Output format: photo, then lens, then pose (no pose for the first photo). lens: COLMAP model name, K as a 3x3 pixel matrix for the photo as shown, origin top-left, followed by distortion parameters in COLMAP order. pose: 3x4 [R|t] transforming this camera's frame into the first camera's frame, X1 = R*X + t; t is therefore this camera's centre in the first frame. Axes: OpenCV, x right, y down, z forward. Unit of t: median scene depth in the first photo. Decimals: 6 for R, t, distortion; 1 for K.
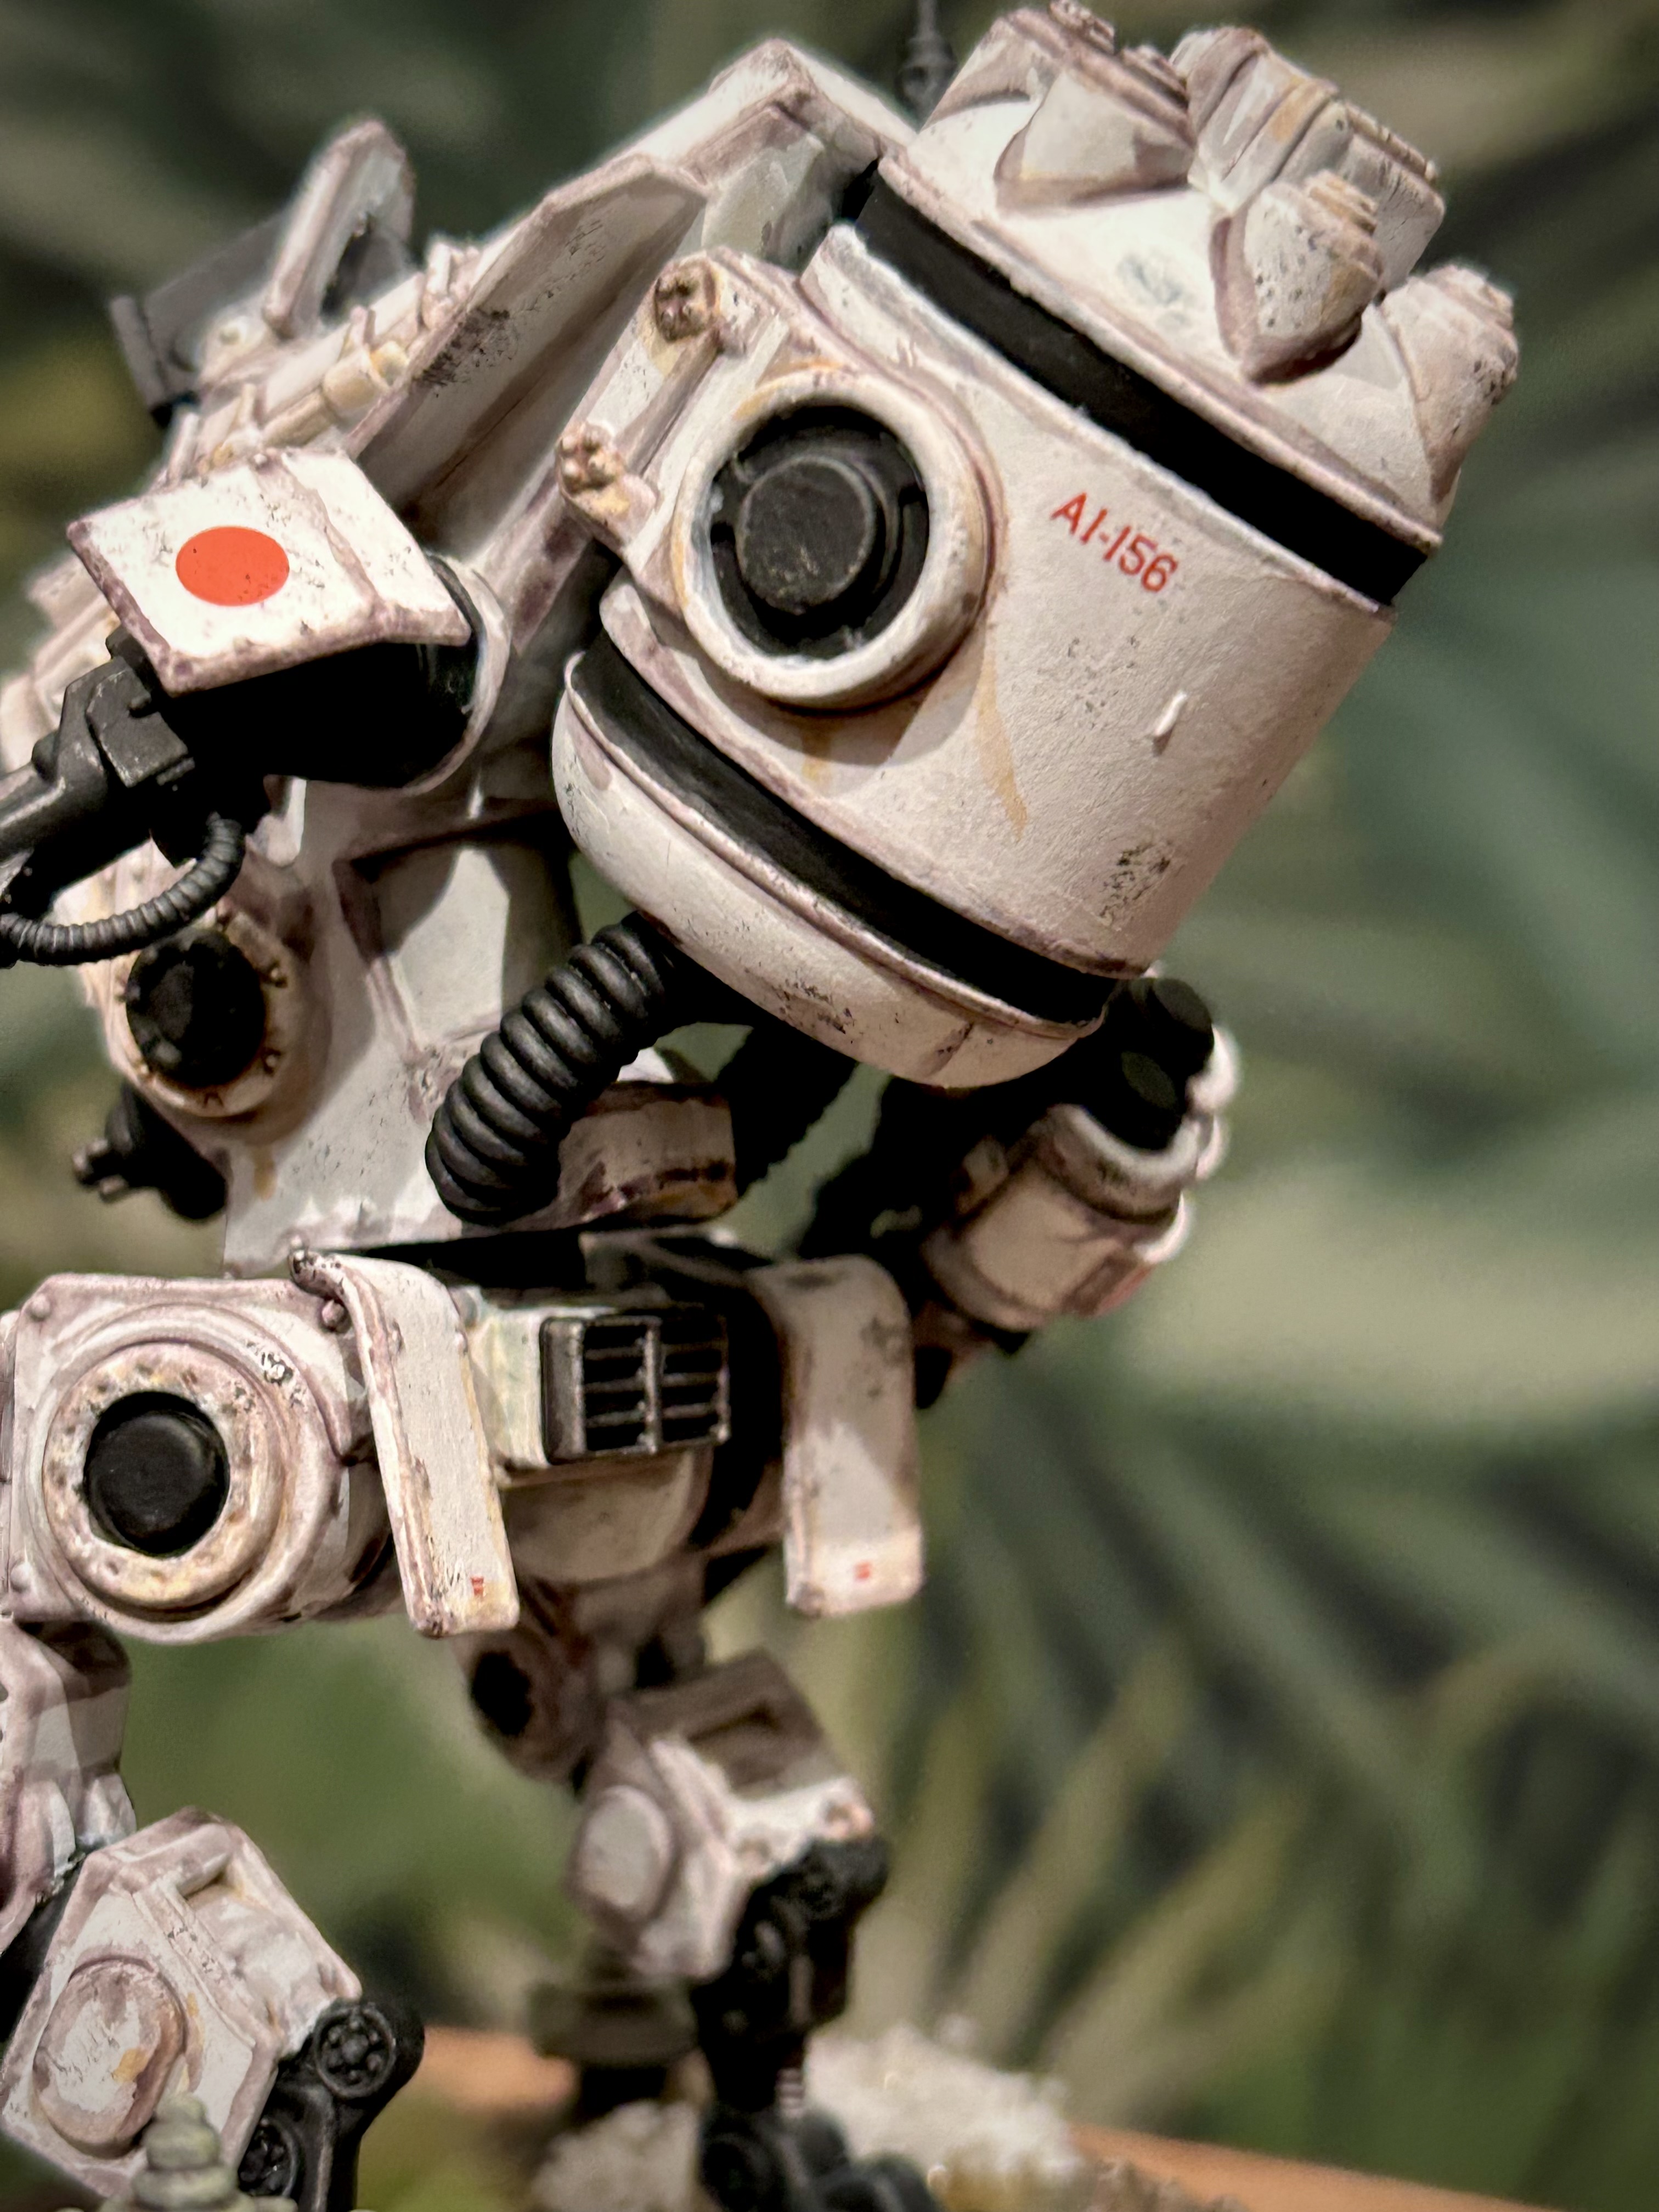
lens RADIAL K [[3446.9, 0, 801.7], [0, 3446.9, 1139.4], [0, 0, 1]] dist [0.265689, -1.286055]
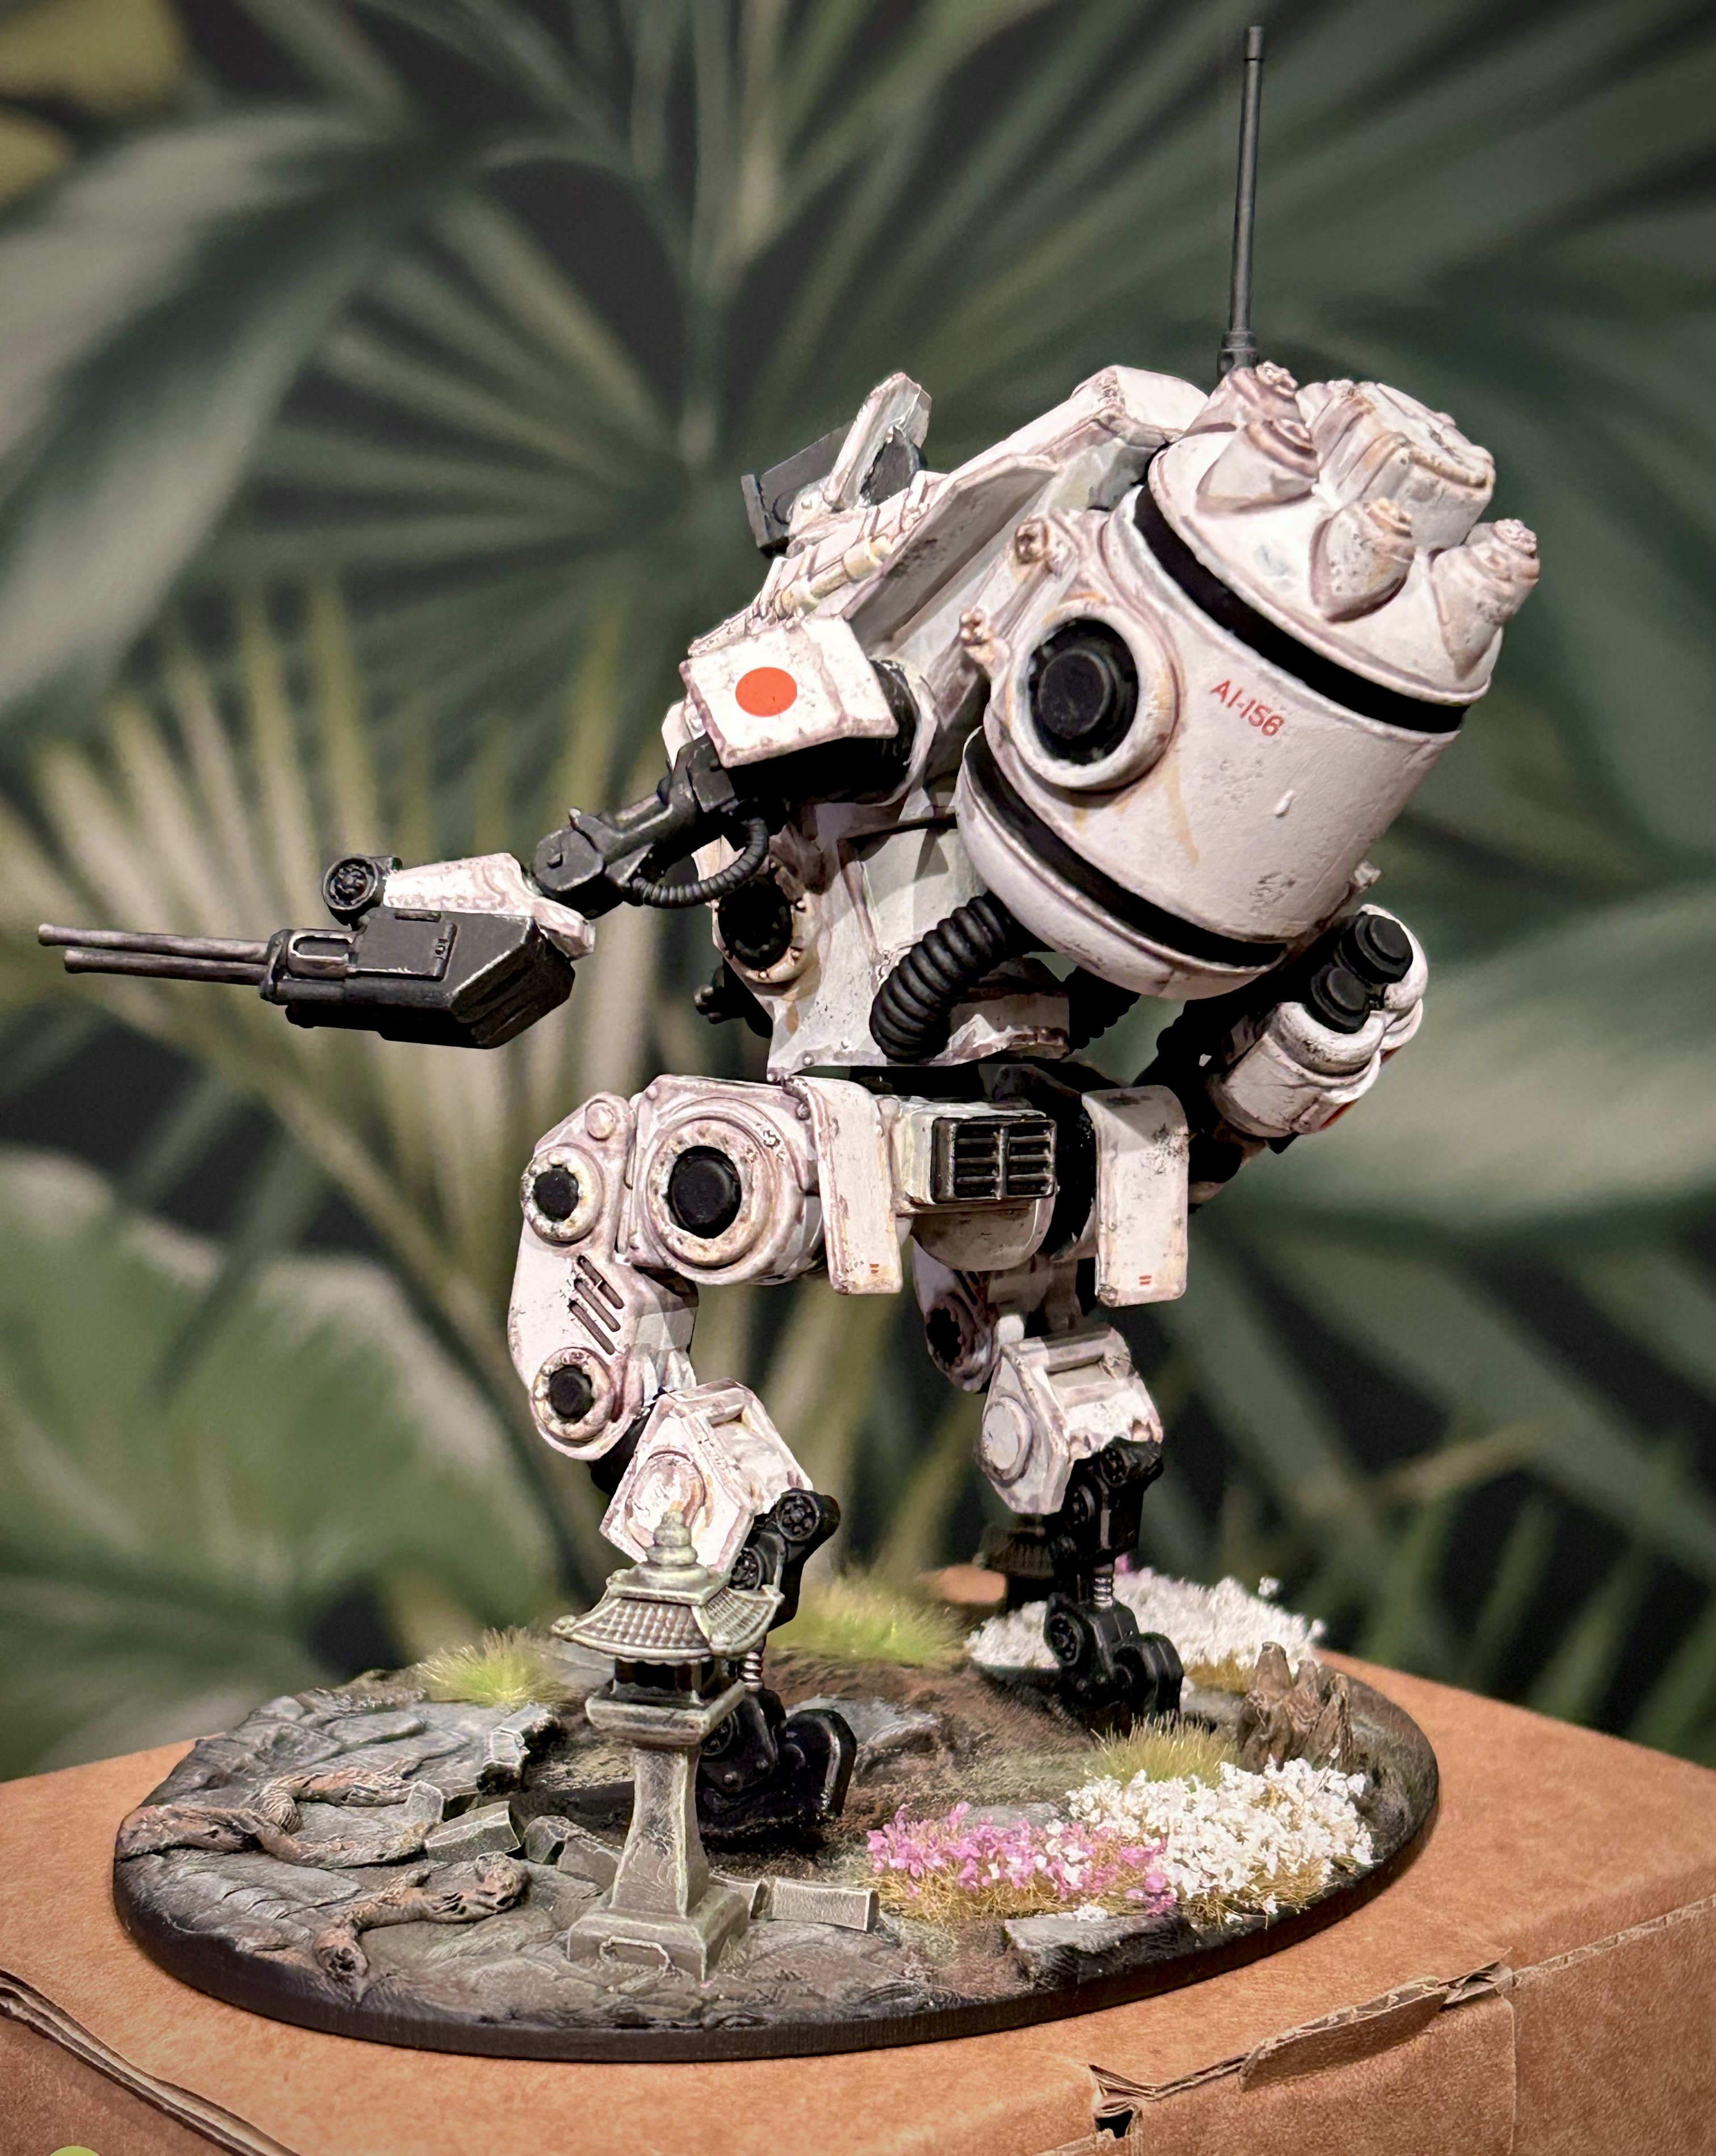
lens RADIAL K [[3573.4, 0, 856.0], [0, 3573.4, 1149.3], [0, 0, 1]] dist [0.231494, 0.007420]
pose [[0.970868, 0.074647, -0.227690, 0.311377], [-0.052158, 0.993288, 0.103240, -0.121365], [0.233868, -0.088357, 0.968245, -0.776228]]
